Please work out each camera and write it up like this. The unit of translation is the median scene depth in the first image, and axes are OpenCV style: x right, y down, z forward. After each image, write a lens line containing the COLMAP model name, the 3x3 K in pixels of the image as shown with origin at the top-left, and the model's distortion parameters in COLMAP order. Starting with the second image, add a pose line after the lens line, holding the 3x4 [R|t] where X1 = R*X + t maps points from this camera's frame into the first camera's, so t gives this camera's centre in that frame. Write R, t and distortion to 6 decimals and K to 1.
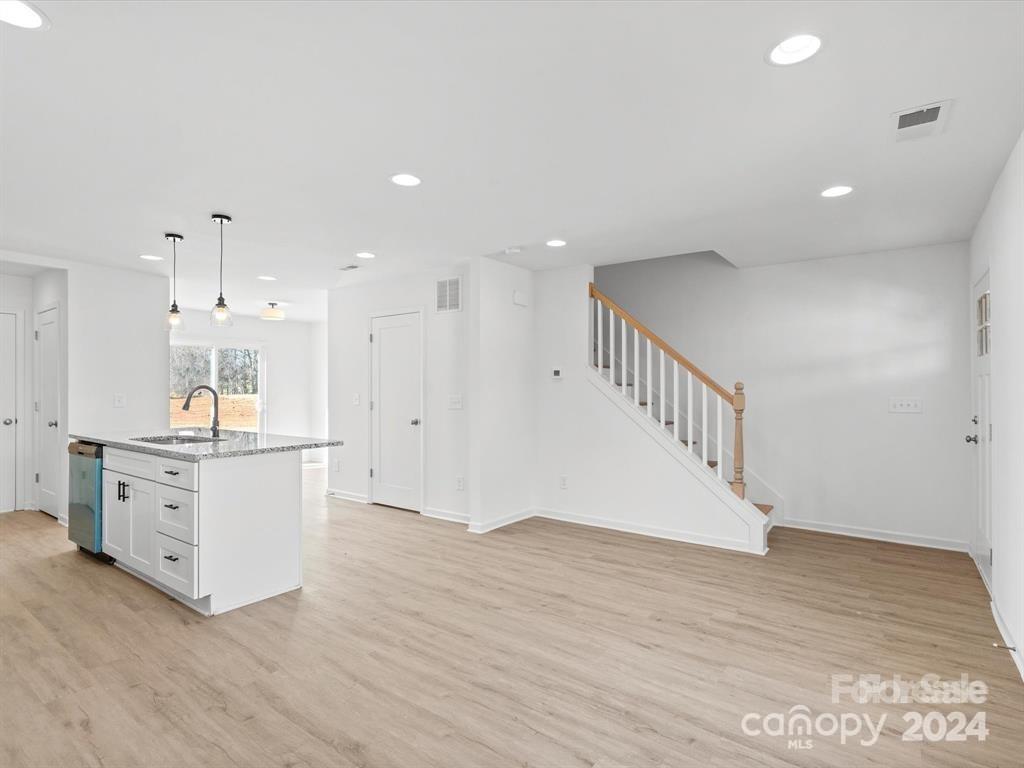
lens RADIAL K [[531.0, 0, 516.5], [0, 531.0, 388.4], [0, 0, 1]] dist [-0.010792, -0.000329]
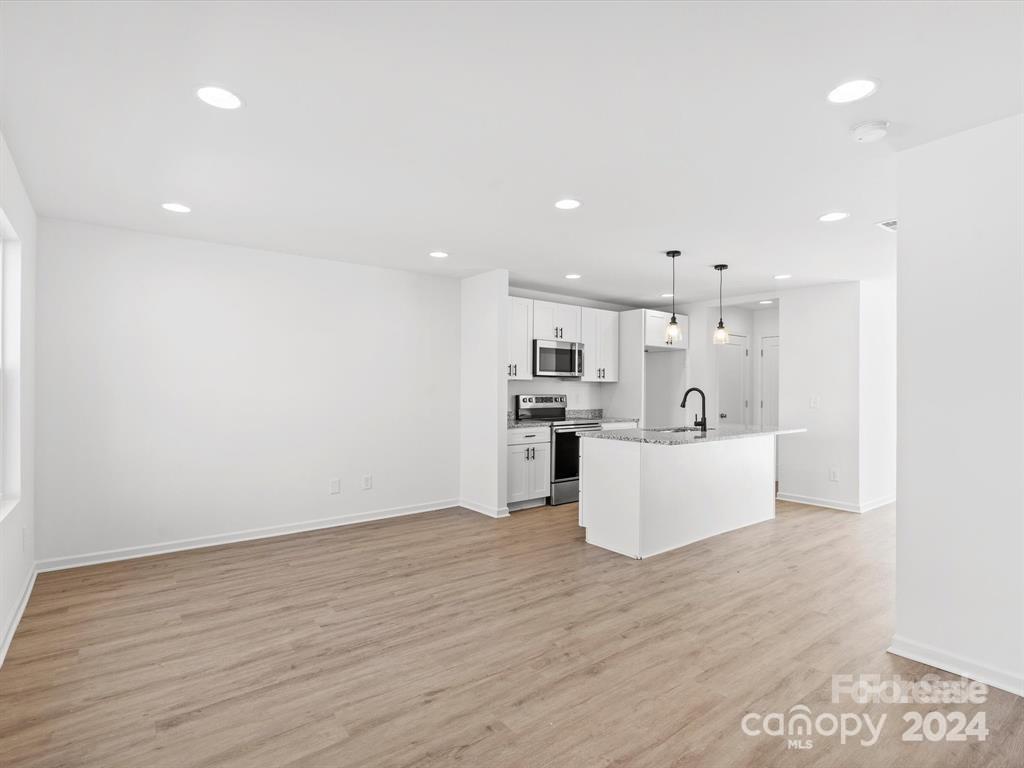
lens RADIAL K [[531.0, 0, 511.4], [0, 531.0, 390.7], [0, 0, 1]] dist [-0.010792, -0.000329]
pose [[-0.289244, 0.000018, -0.957255, 0.784891], [-0.007982, 0.999965, 0.002431, 0.001284], [0.957222, 0.008344, -0.289234, 1.051650]]
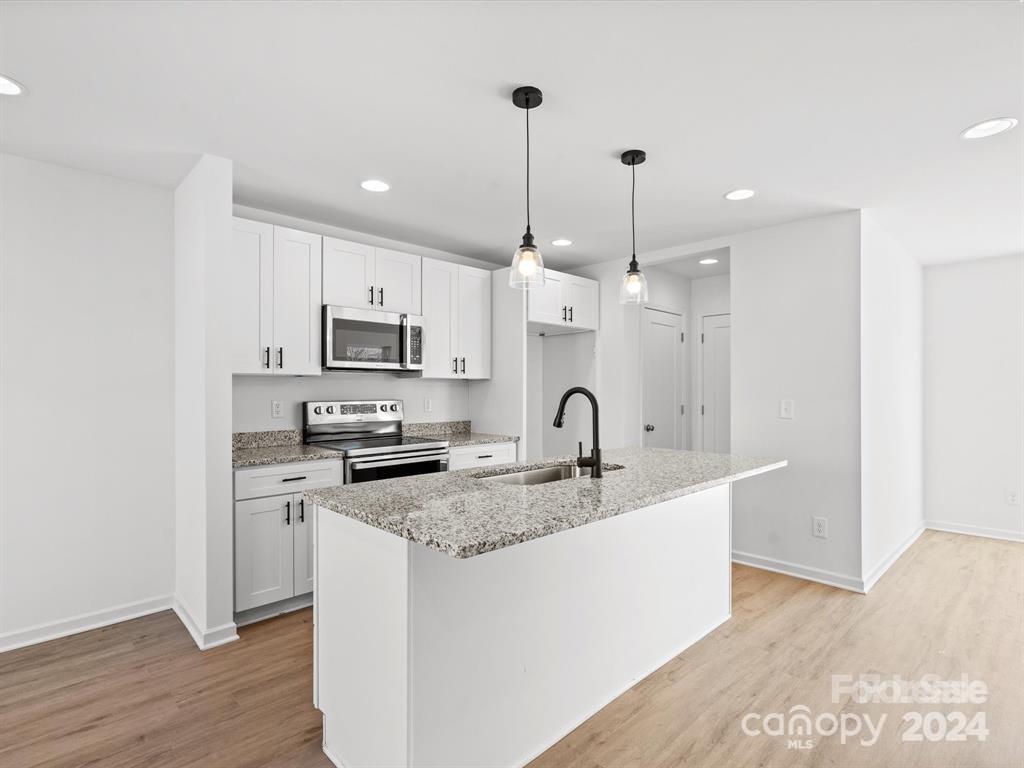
lens RADIAL K [[531.0, 0, 503.4], [0, 531.0, 392.7], [0, 0, 1]] dist [-0.010792, -0.000329]
pose [[-0.200519, 0.005666, -0.979674, 0.016476], [-0.000899, 0.999982, 0.005967, -0.004238], [0.979690, 0.002077, -0.200510, 1.149096]]
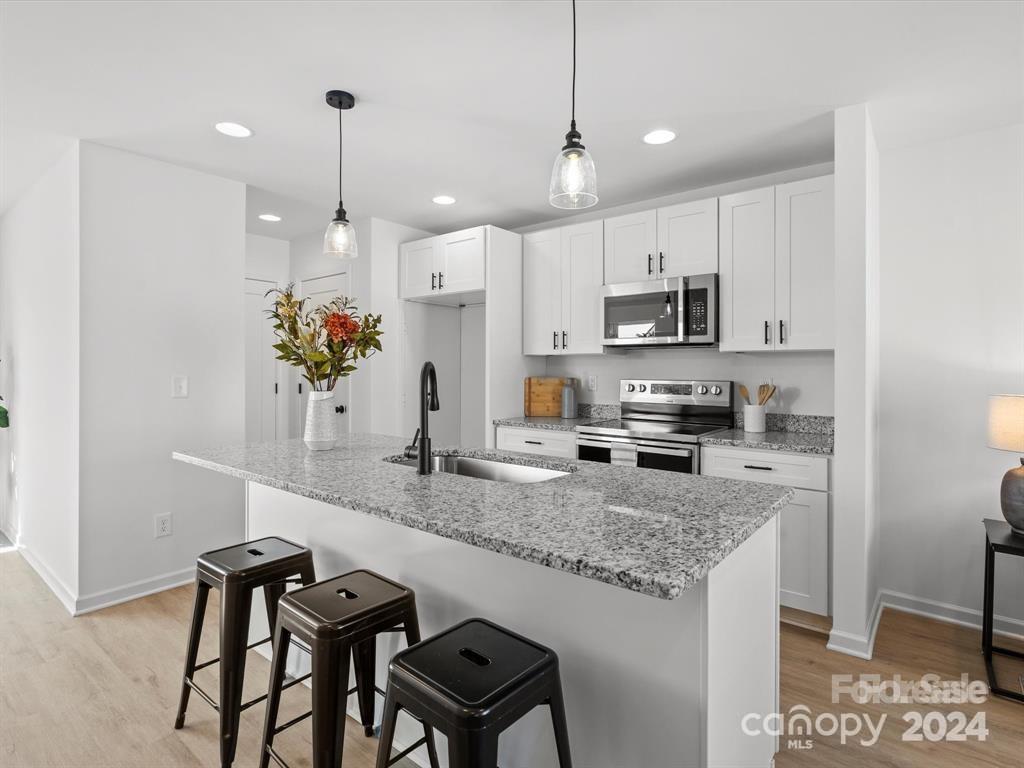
lens RADIAL K [[531.0, 0, 512.5], [0, 531.0, 374.1], [0, 0, 1]] dist [-0.010792, -0.000329]
pose [[-0.995390, -0.000111, 0.095906, -0.809699], [0.000879, 0.999947, 0.010281, -0.002096], [-0.095902, 0.010318, -0.995337, 1.664419]]
